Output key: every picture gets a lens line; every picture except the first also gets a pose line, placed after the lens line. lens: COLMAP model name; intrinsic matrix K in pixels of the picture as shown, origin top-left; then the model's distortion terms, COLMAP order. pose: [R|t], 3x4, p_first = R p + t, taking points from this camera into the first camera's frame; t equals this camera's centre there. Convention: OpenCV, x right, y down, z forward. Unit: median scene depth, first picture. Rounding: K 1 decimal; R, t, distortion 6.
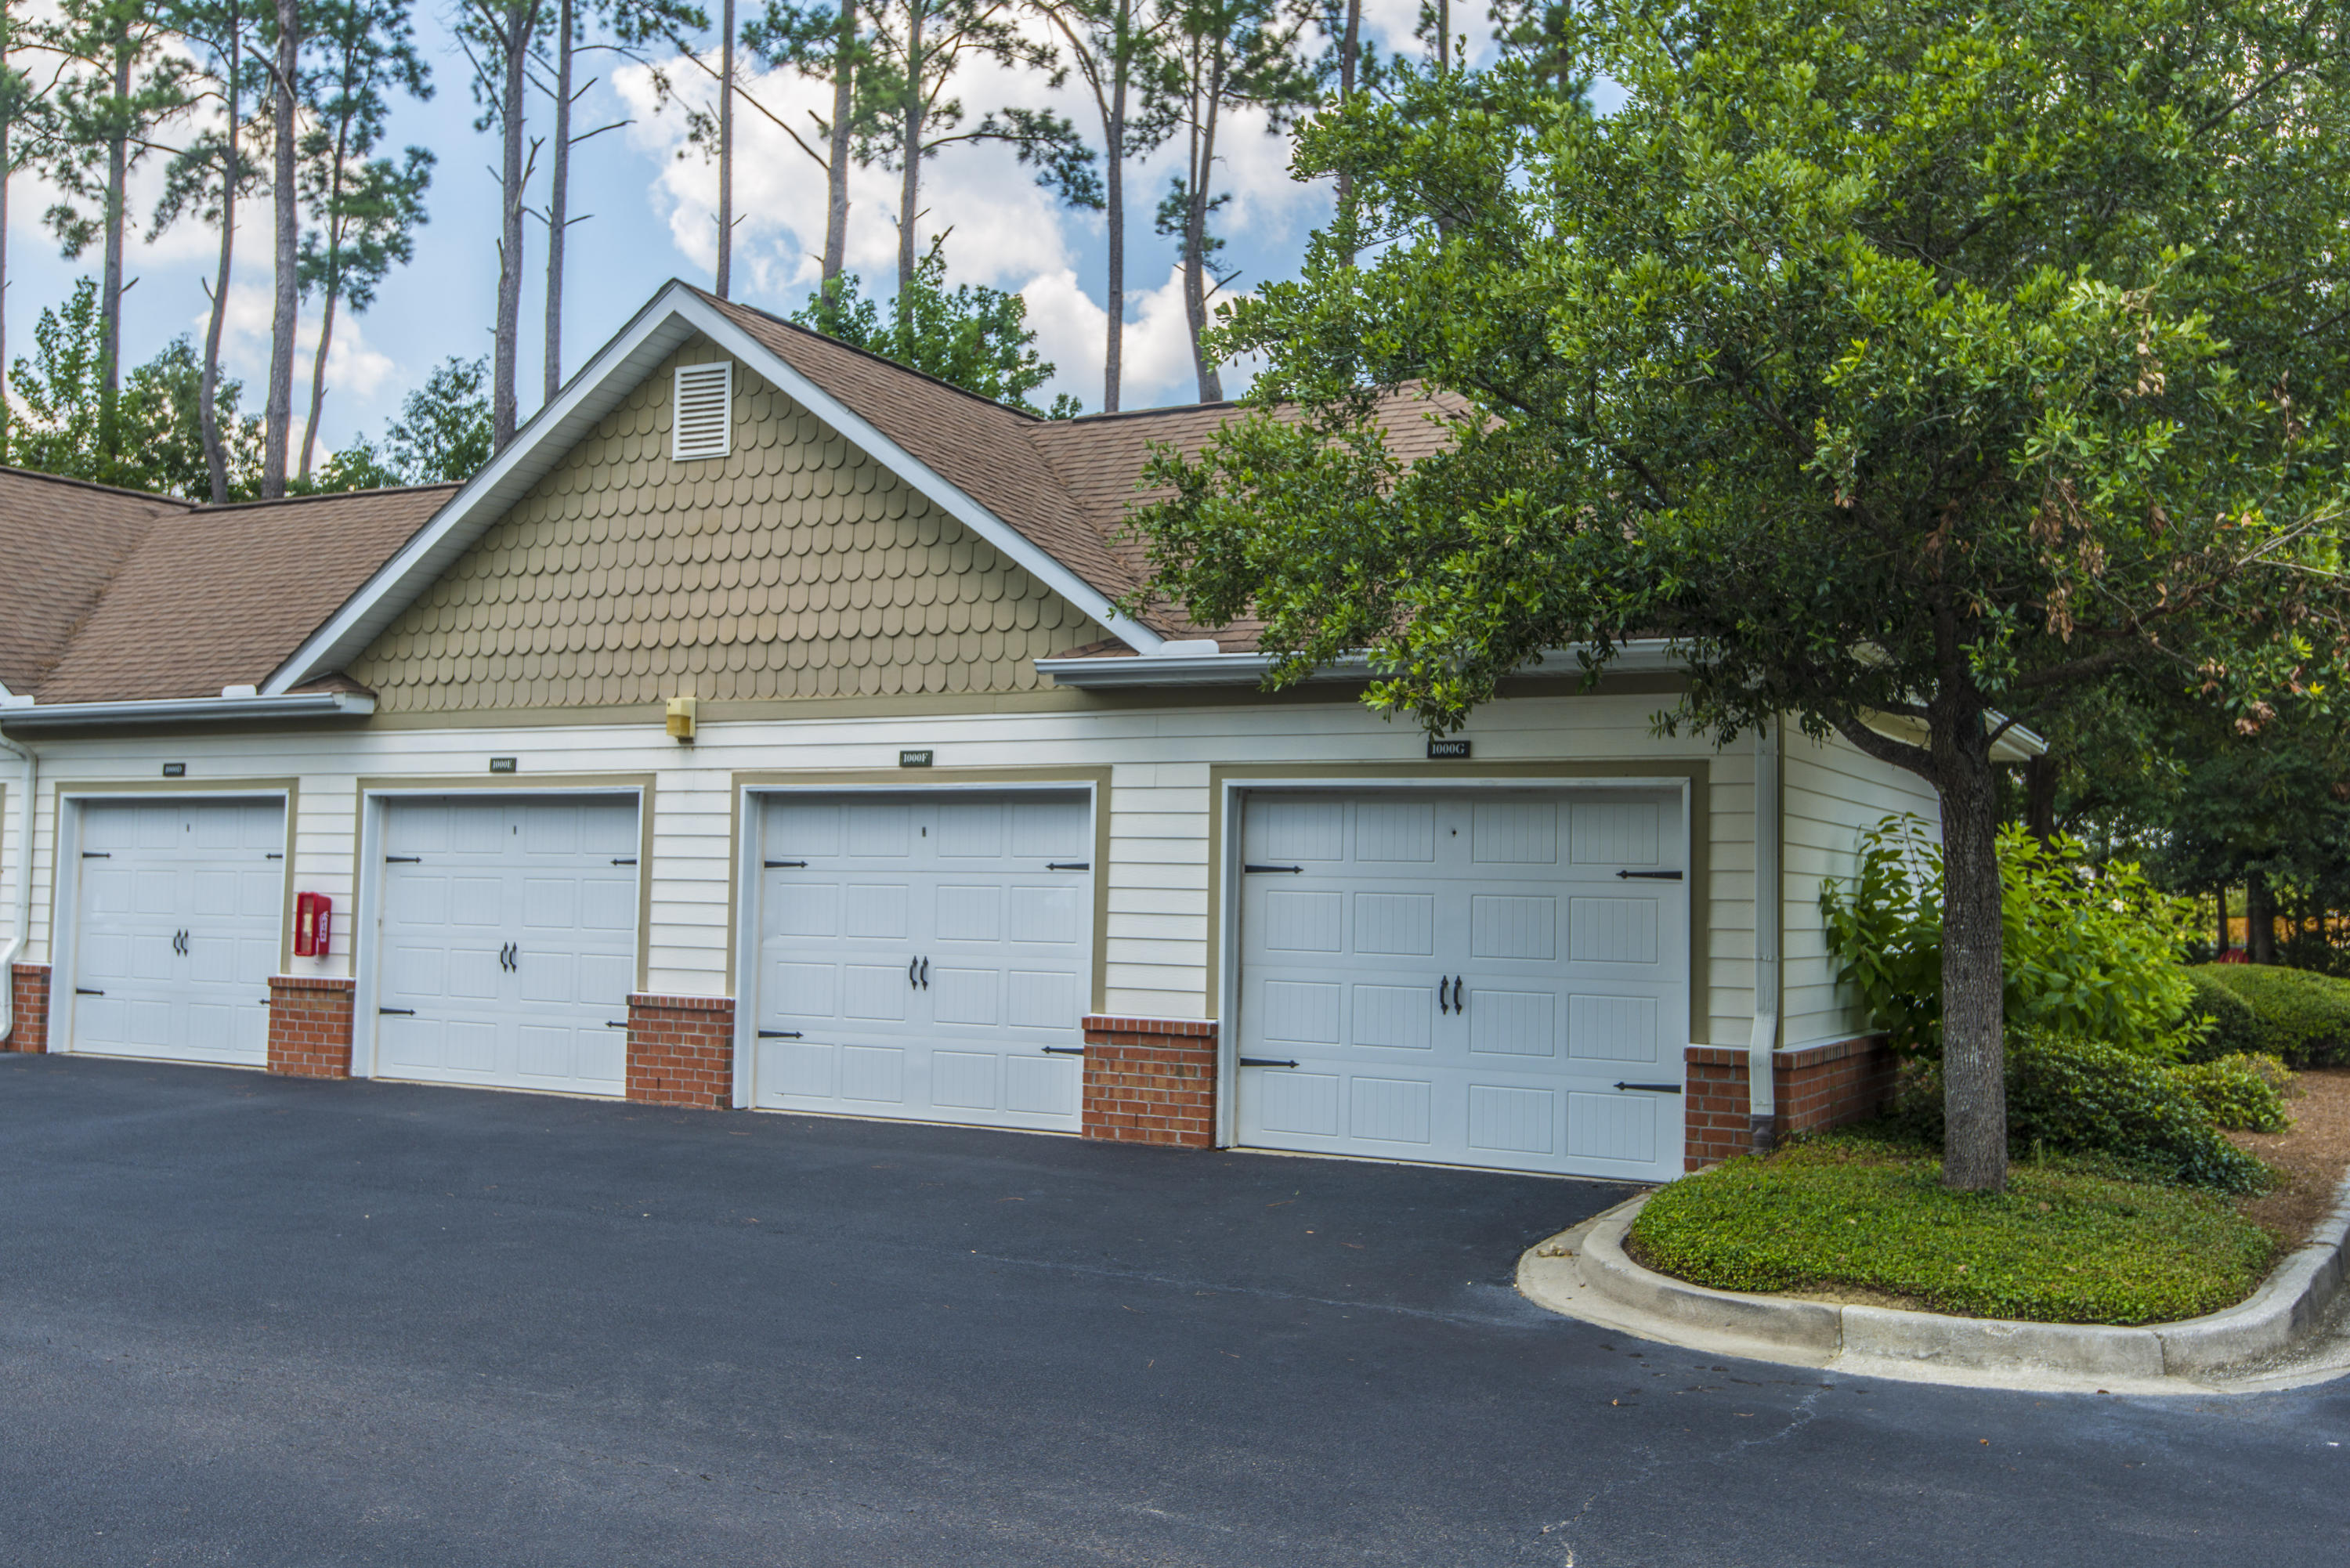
lens RADIAL K [[2151.2, 0, 1197.4], [0, 2151.2, 775.3], [0, 0, 1]] dist [0.018627, 0.000000]
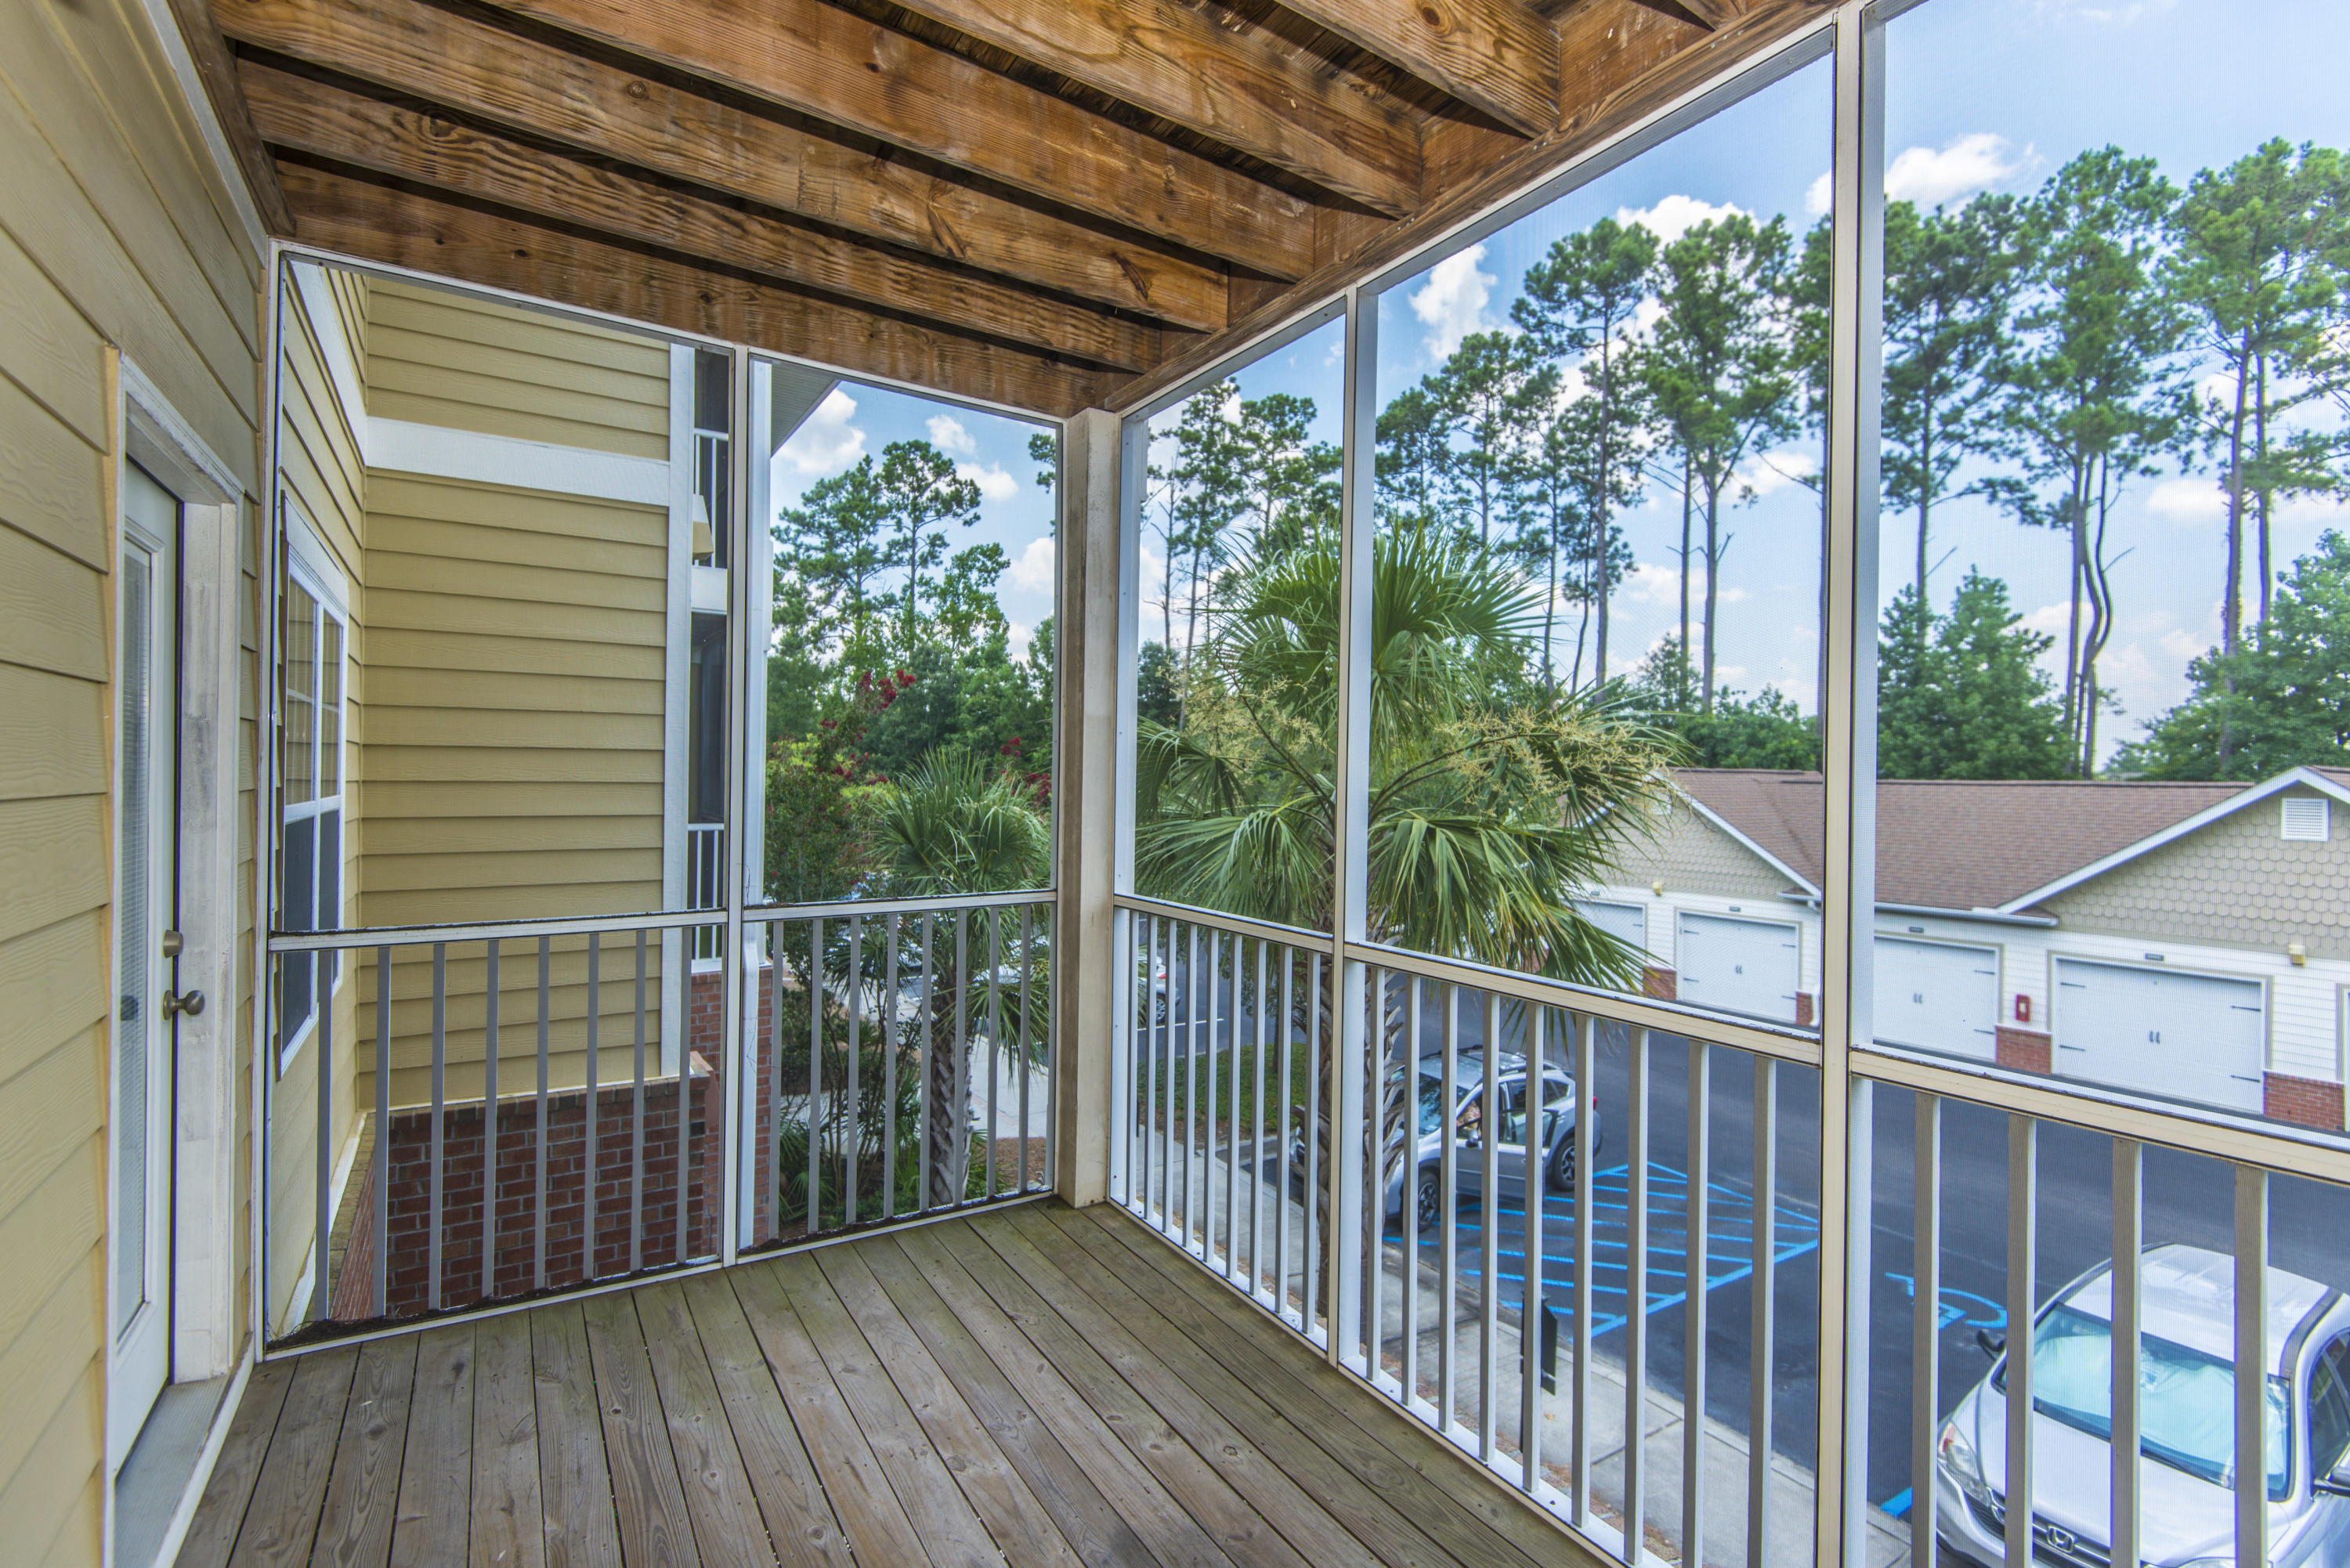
lens RADIAL K [[1069.5, 0, 1170.5], [0, 1069.5, 782.8], [0, 0, 1]] dist [-0.004635, -0.002187]
pose [[0.868521, -0.009230, -0.495566, -0.821259], [0.033590, 0.998624, 0.040270, -0.336555], [0.494512, -0.051621, 0.867636, -0.640189]]
